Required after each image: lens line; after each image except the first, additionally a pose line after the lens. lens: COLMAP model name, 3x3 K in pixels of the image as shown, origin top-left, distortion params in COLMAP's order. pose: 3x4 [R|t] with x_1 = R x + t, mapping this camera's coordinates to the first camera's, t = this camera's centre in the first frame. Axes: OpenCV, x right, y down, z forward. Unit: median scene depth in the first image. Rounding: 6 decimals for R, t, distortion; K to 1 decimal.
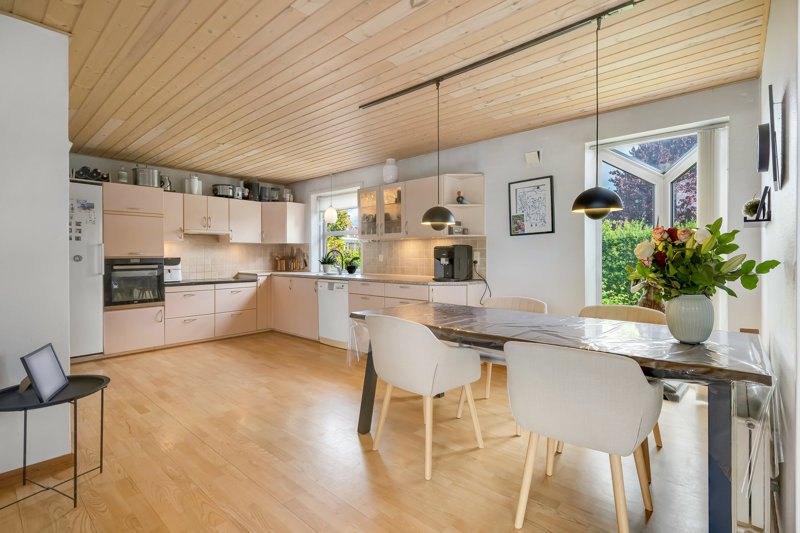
lens RADIAL K [[379.4, 0, 397.9], [0, 379.4, 257.7], [0, 0, 1]] dist [-0.000161, -0.000019]
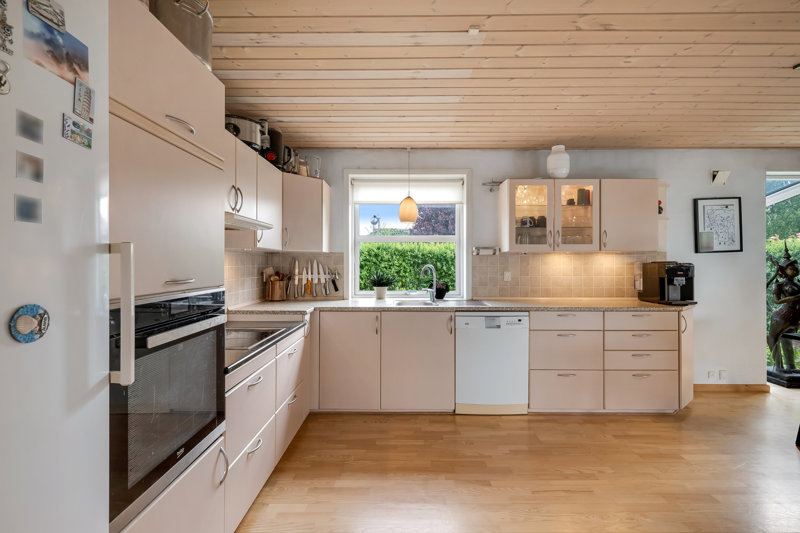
lens RADIAL K [[358.8, 0, 401.1], [0, 358.8, 263.3], [0, 0, 1]] dist [-0.001794, -0.000235]
pose [[0.750610, 0.003381, 0.660737, -0.703686], [0.002260, 0.999968, -0.007684, -0.020433], [-0.660742, 0.007261, 0.750578, 0.649892]]
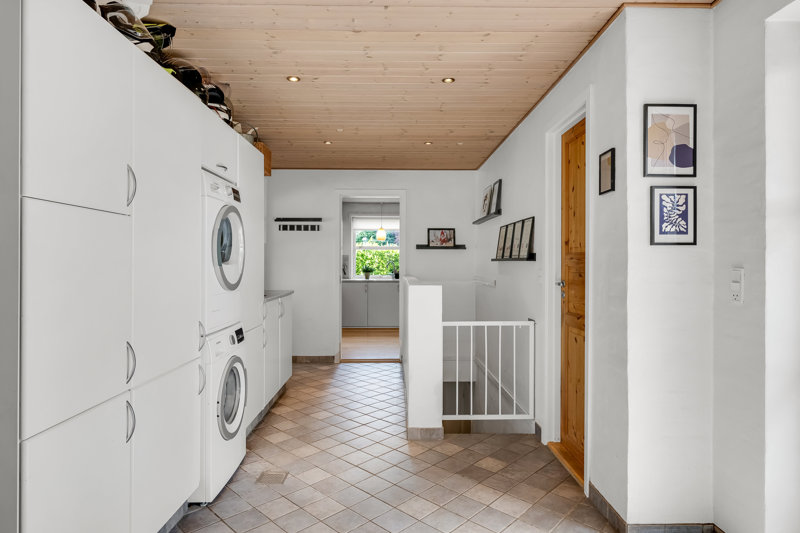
lens RADIAL K [[465.2, 0, 400.0], [0, 465.2, 266.5], [0, 0, 1]] dist [0.000186, -0.000004]
pose [[0.731982, -0.002021, 0.681321, -1.455237], [-0.000602, 0.999993, 0.003613, -0.010051], [-0.681324, -0.003055, 0.731975, -0.262592]]
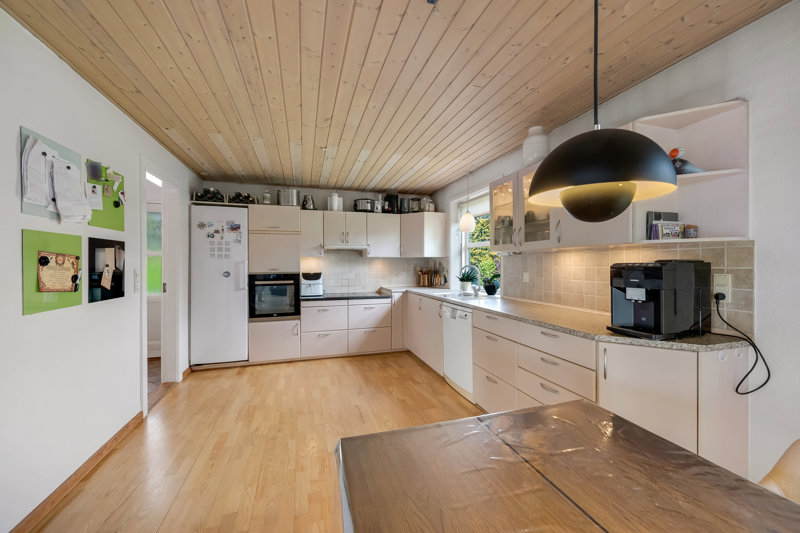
lens RADIAL K [[312.6, 0, 400.0], [0, 312.6, 266.5], [0, 0, 1]] dist [-0.000041, 0.000043]
pose [[0.859195, 0.003445, -0.511637, 0.054595], [-0.002677, 0.999994, 0.002237, -0.021046], [0.511642, -0.000552, 0.859199, 0.401709]]
